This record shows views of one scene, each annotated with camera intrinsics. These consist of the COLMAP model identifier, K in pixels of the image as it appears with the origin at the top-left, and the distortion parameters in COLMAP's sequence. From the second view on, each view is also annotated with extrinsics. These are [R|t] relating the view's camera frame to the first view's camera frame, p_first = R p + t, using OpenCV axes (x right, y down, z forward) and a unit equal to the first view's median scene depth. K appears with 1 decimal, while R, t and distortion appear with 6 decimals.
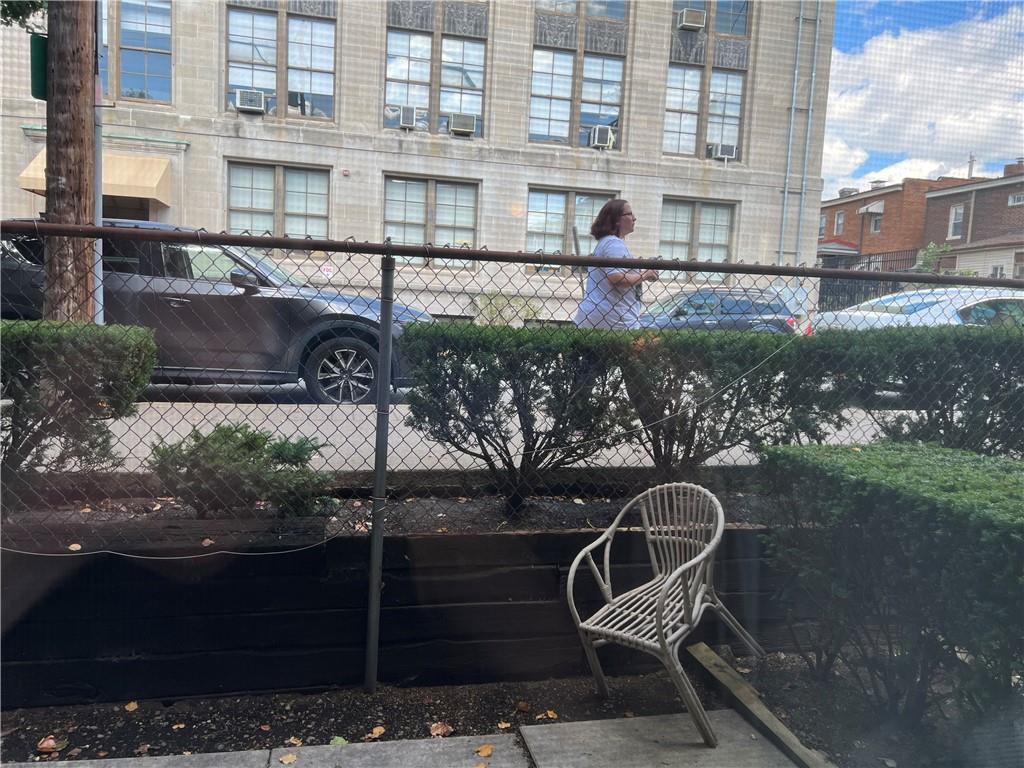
lens RADIAL K [[762.2, 0, 510.1], [0, 762.2, 388.8], [0, 0, 1]] dist [0.051290, -0.055205]
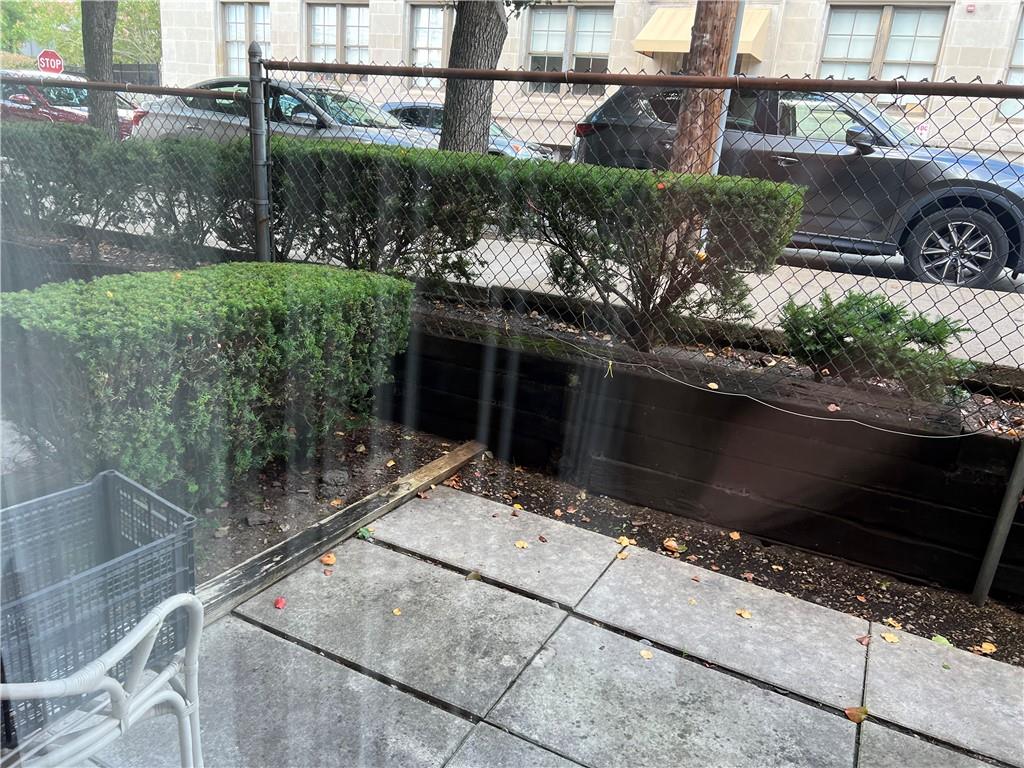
lens RADIAL K [[762.2, 0, 507.7], [0, 762.2, 385.0], [0, 0, 1]] dist [0.051290, -0.055205]
pose [[0.781184, 0.201711, -0.590817, -0.122046], [-0.100826, 0.974705, 0.199461, 0.011762], [0.616106, -0.096246, 0.781761, -0.039063]]
